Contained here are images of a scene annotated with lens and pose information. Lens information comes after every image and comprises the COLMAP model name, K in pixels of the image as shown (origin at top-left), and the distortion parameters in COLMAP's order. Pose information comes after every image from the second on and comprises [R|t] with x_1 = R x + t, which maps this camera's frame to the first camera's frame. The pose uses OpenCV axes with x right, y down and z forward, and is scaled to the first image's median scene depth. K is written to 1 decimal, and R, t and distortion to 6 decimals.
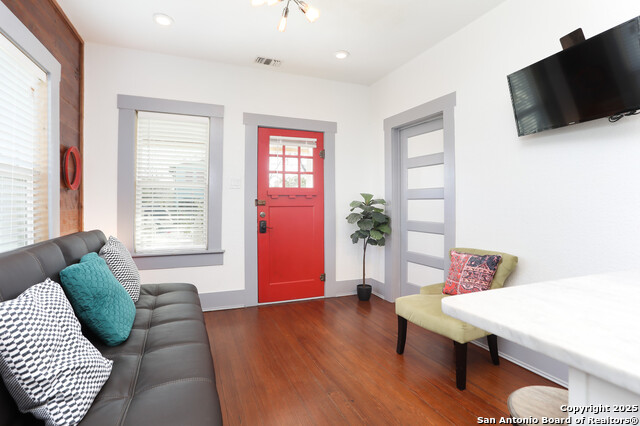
lens RADIAL K [[331.0, 0, 319.0], [0, 331.0, 202.6], [0, 0, 1]] dist [-0.002745, -0.000432]
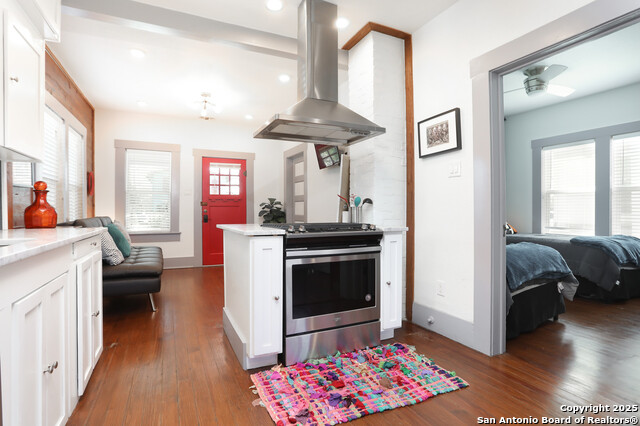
lens RADIAL K [[333.3, 0, 320.0], [0, 333.3, 213.0], [0, 0, 1]] dist [0.006424, 0.001652]
pose [[0.998668, -0.000762, 0.051583, 0.308784], [0.000365, 0.999970, 0.007702, 0.033475], [-0.051587, -0.007673, 0.998639, -0.669109]]
